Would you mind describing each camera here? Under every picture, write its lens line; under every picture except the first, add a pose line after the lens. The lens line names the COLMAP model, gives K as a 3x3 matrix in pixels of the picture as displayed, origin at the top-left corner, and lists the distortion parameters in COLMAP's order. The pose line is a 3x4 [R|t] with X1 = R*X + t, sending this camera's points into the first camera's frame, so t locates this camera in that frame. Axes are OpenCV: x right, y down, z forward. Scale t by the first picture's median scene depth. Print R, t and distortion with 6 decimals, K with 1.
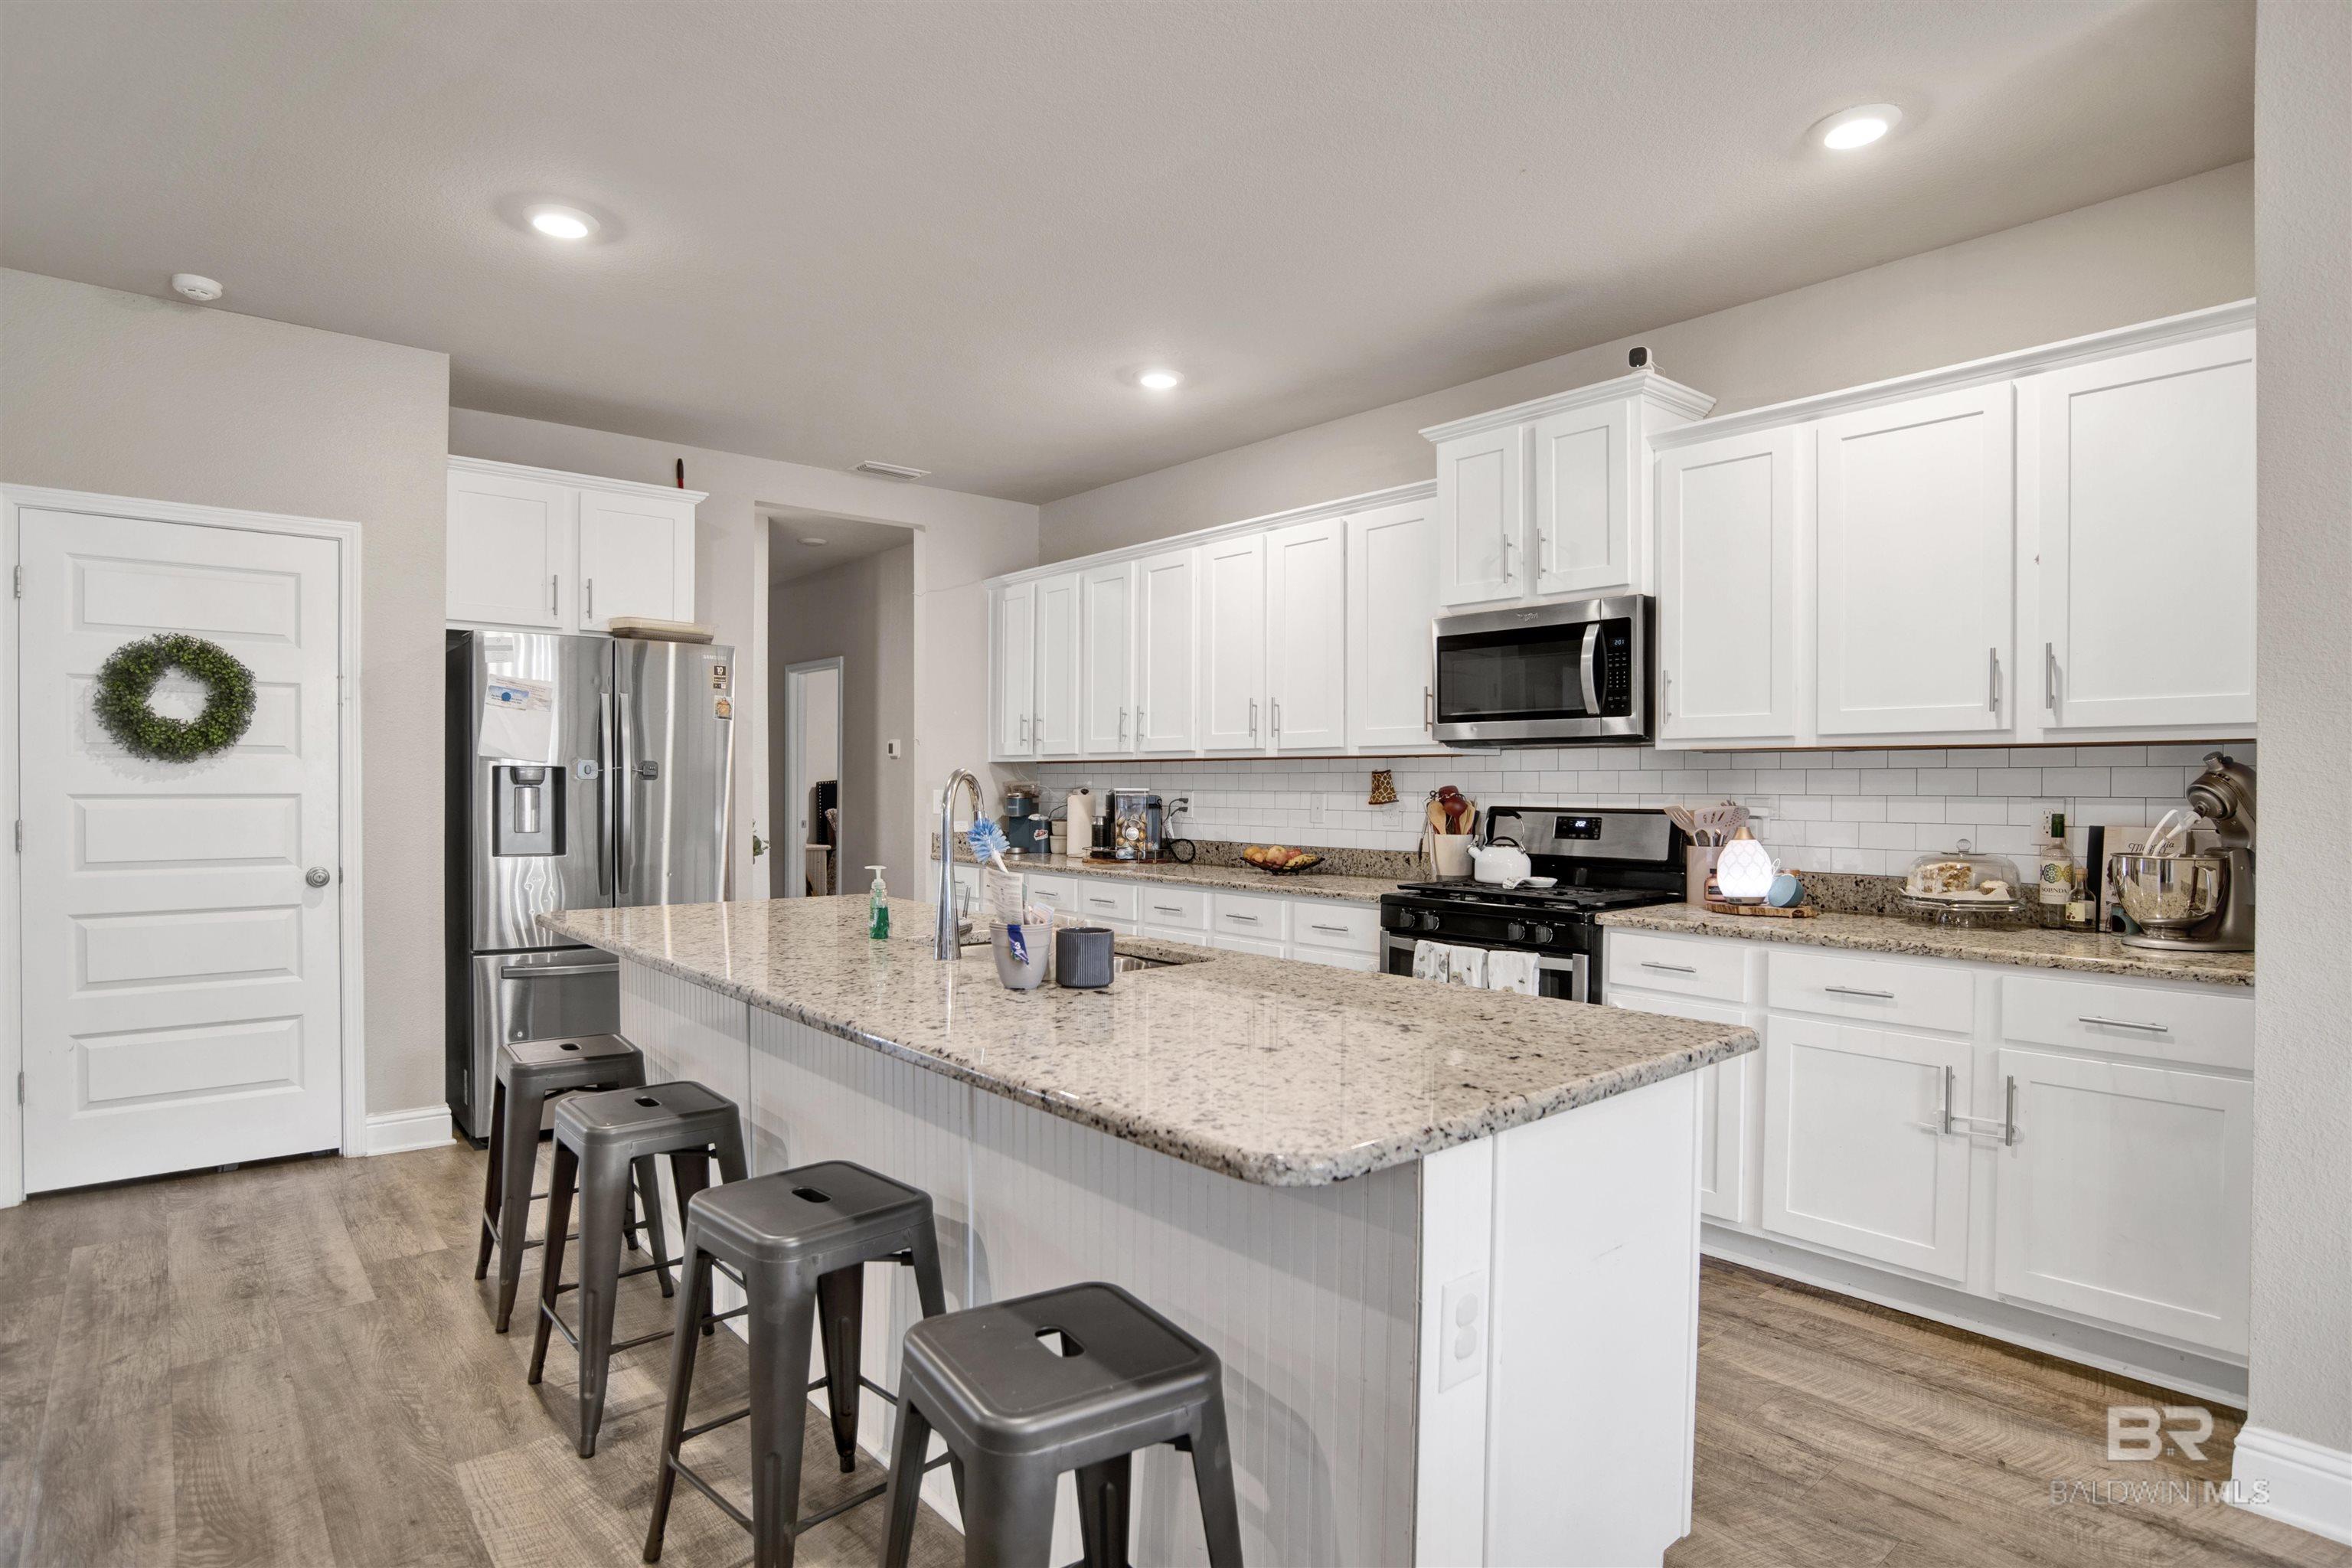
lens RADIAL K [[1254.9, 0, 1184.7], [0, 1254.9, 782.0], [0, 0, 1]] dist [-0.071266, 0.026040]
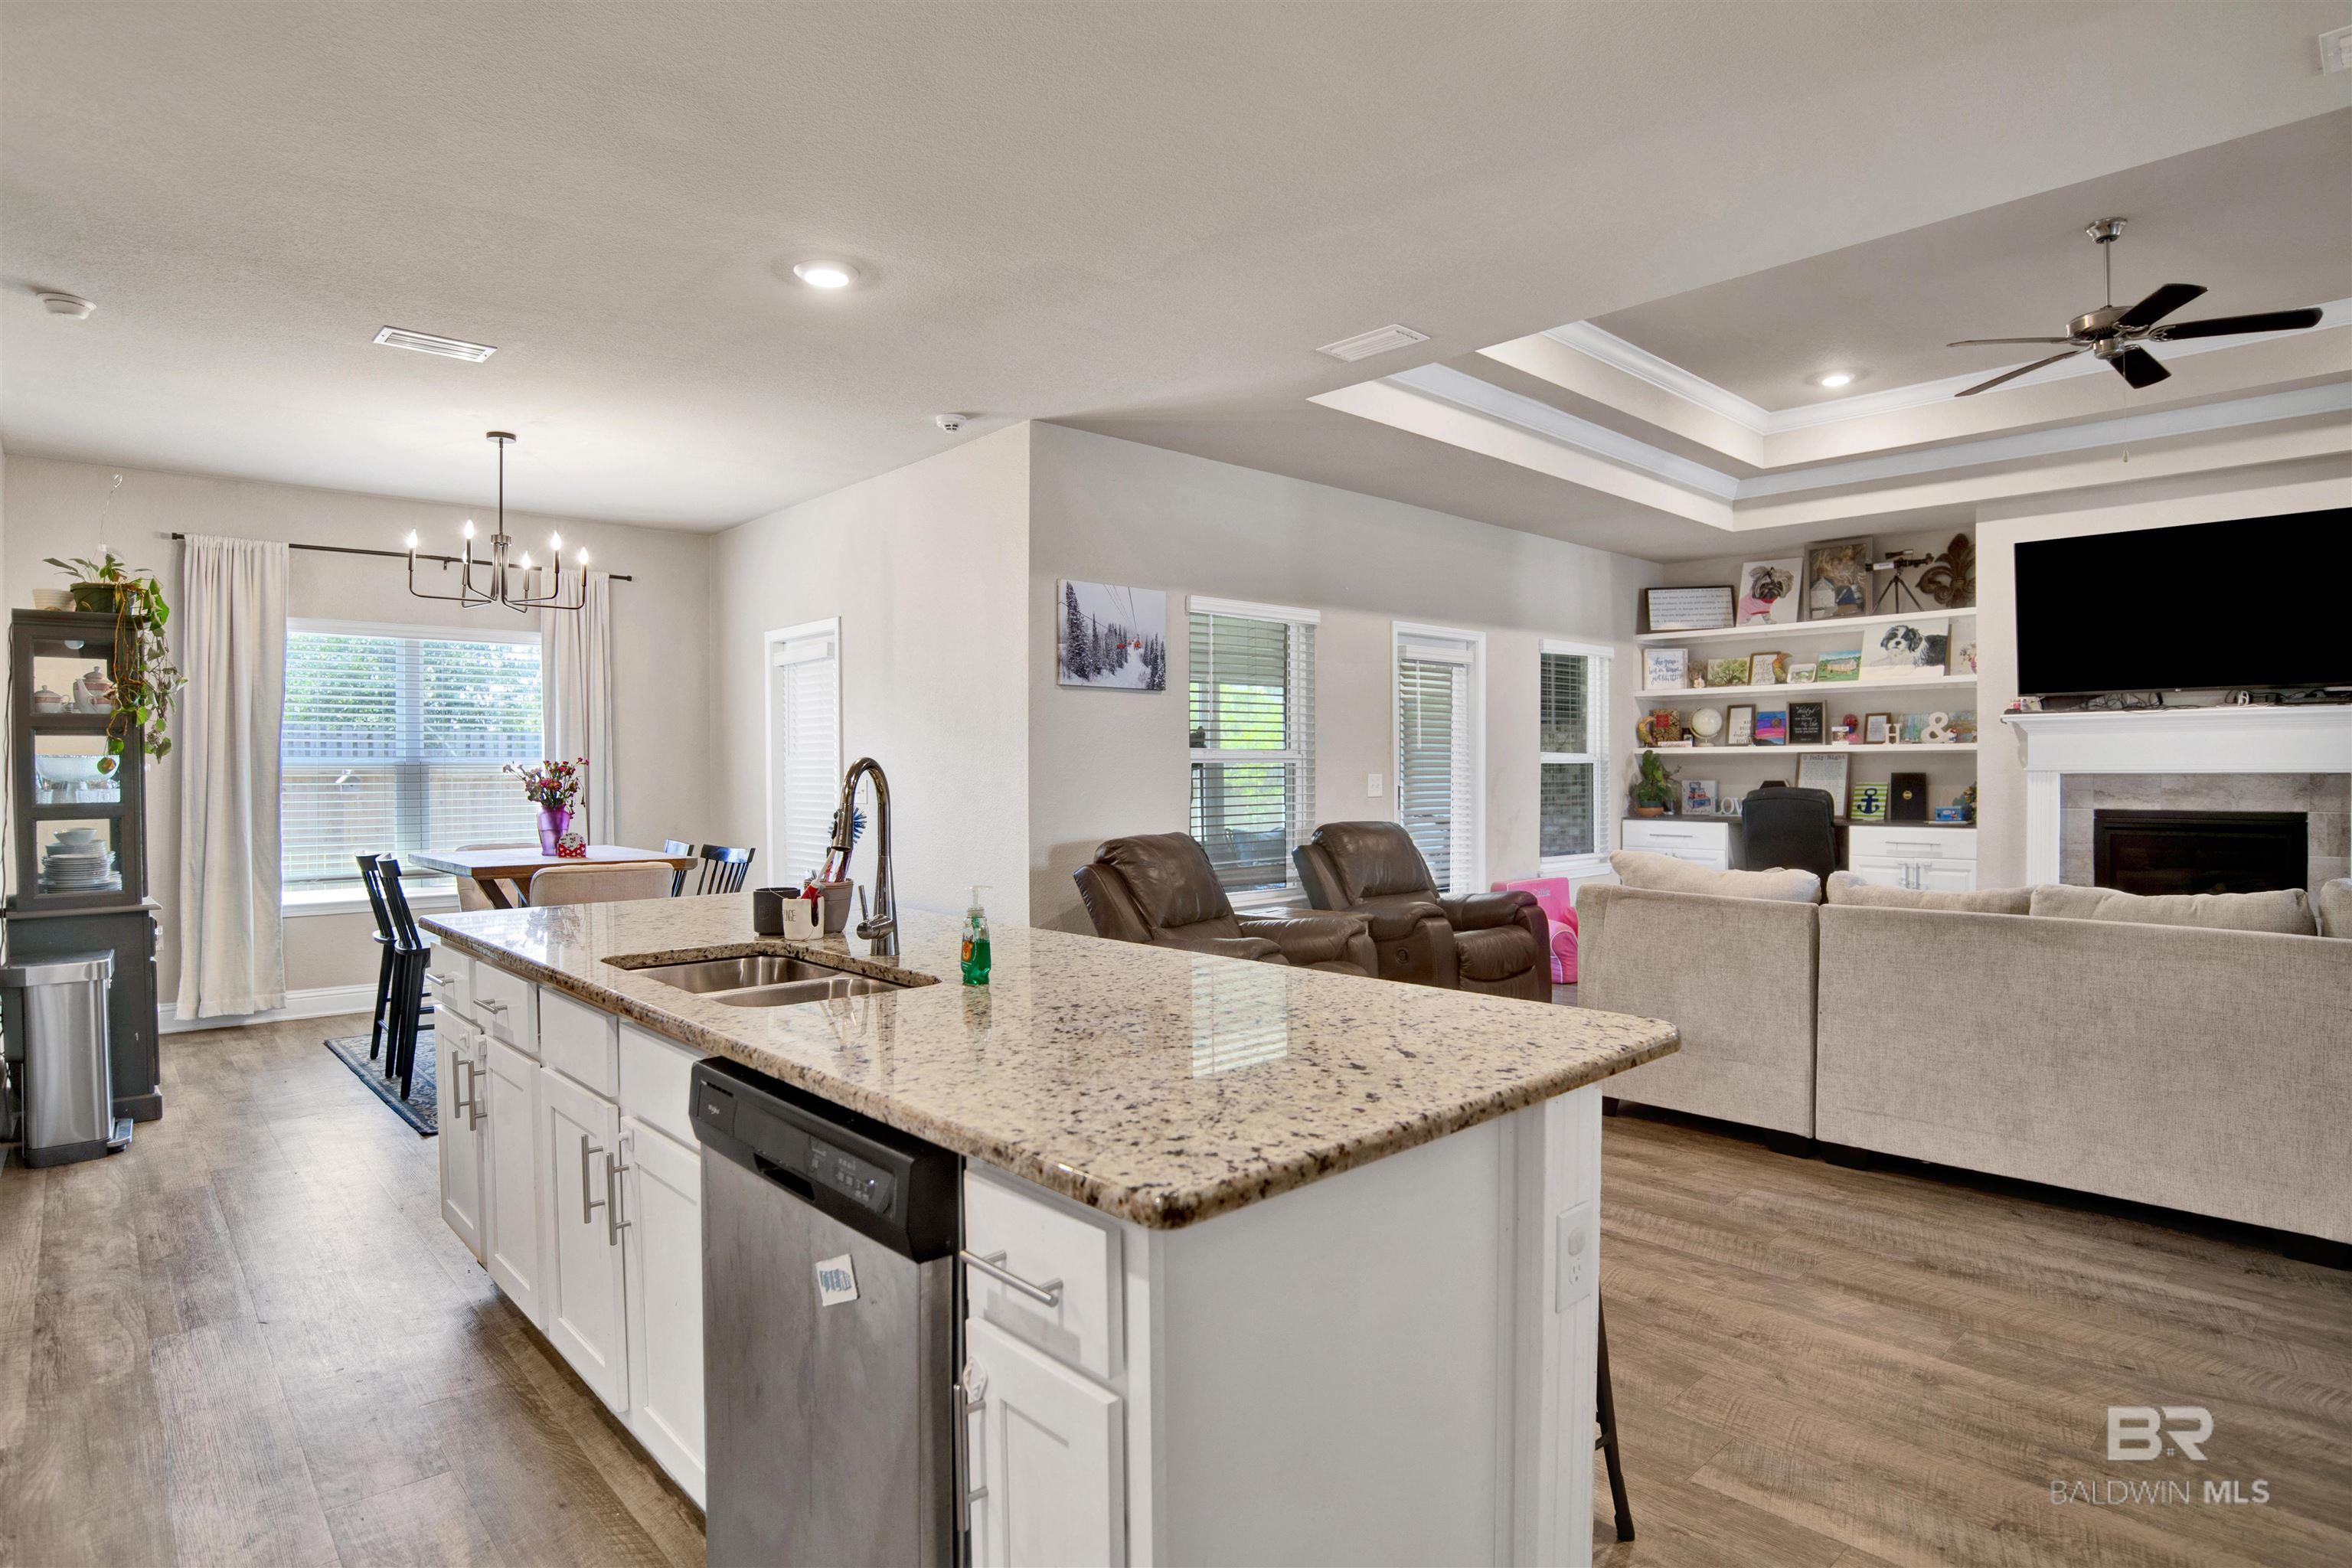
lens RADIAL K [[1254.9, 0, 1184.7], [0, 1254.9, 782.0], [0, 0, 1]] dist [-0.071266, 0.026040]
pose [[-0.999276, 0.001296, -0.038020, -0.272729], [0.000933, 0.999954, 0.009564, -0.001621], [0.038030, 0.009522, -0.999231, 1.401403]]
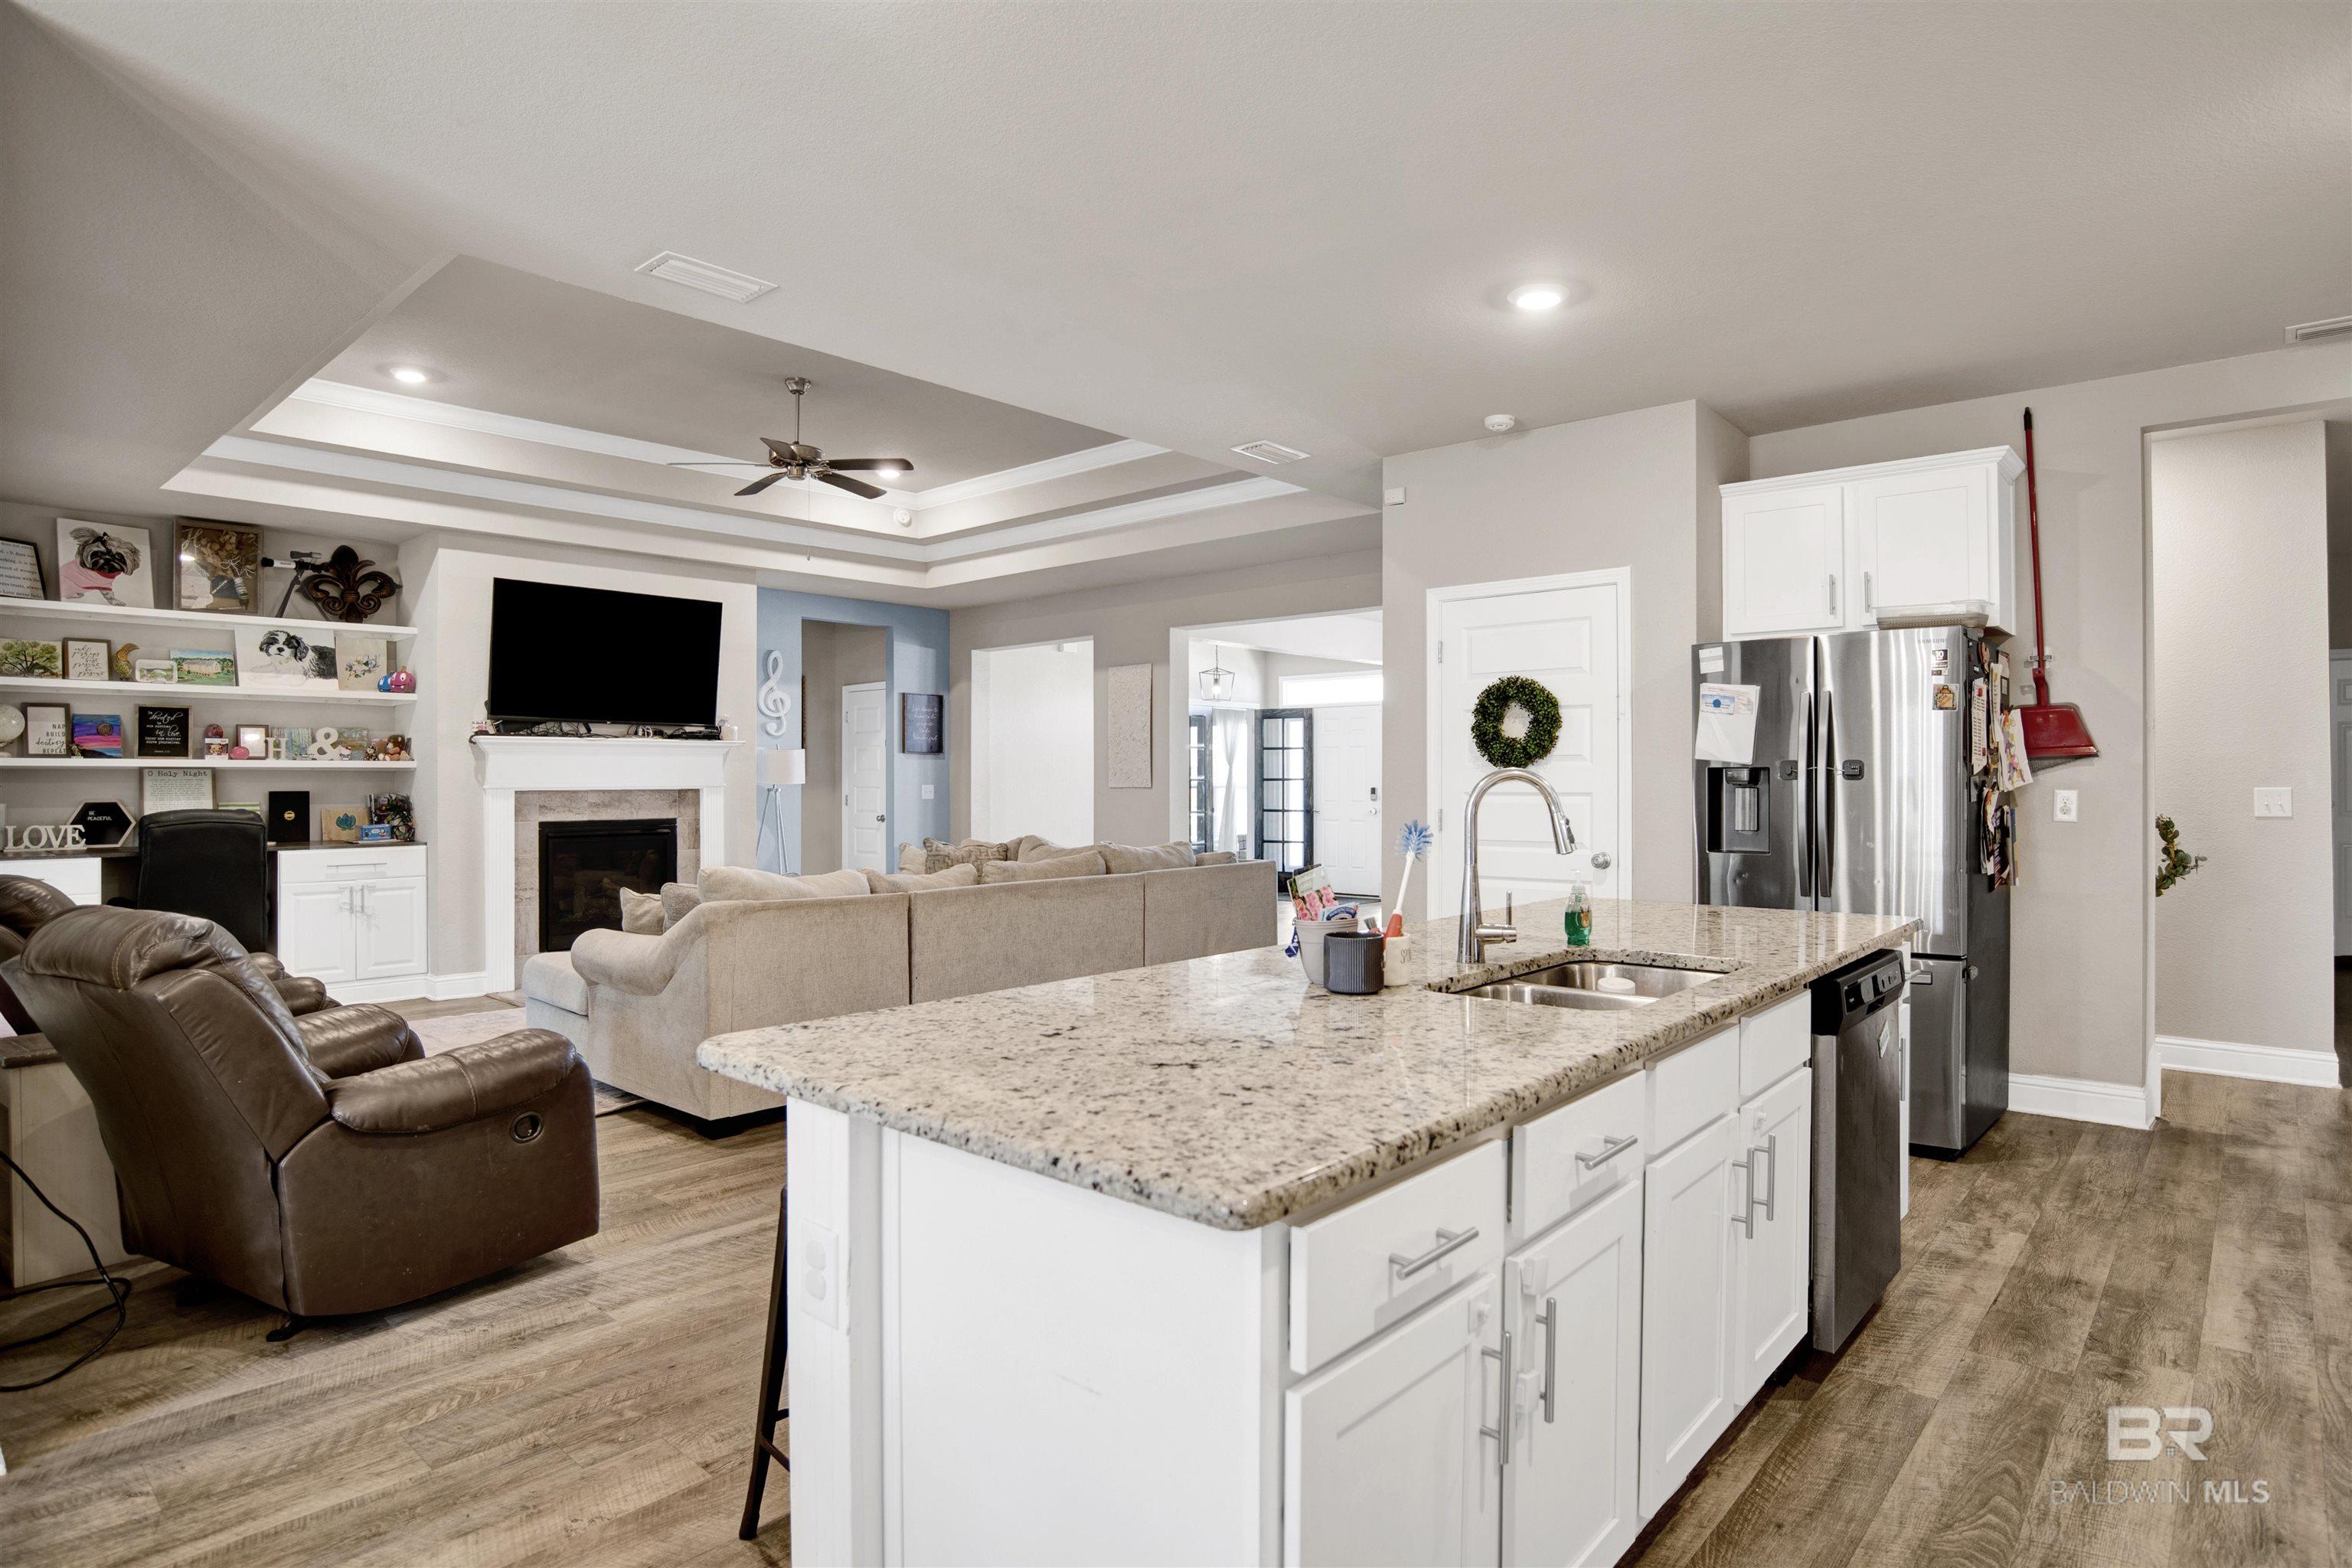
lens RADIAL K [[1254.9, 0, 1184.7], [0, 1254.9, 782.0], [0, 0, 1]] dist [-0.071266, 0.026040]
pose [[0.134007, -0.004062, -0.990972, 0.535610], [0.003803, 0.999986, -0.003585, 0.001610], [0.990973, -0.003288, 0.134020, 0.456816]]
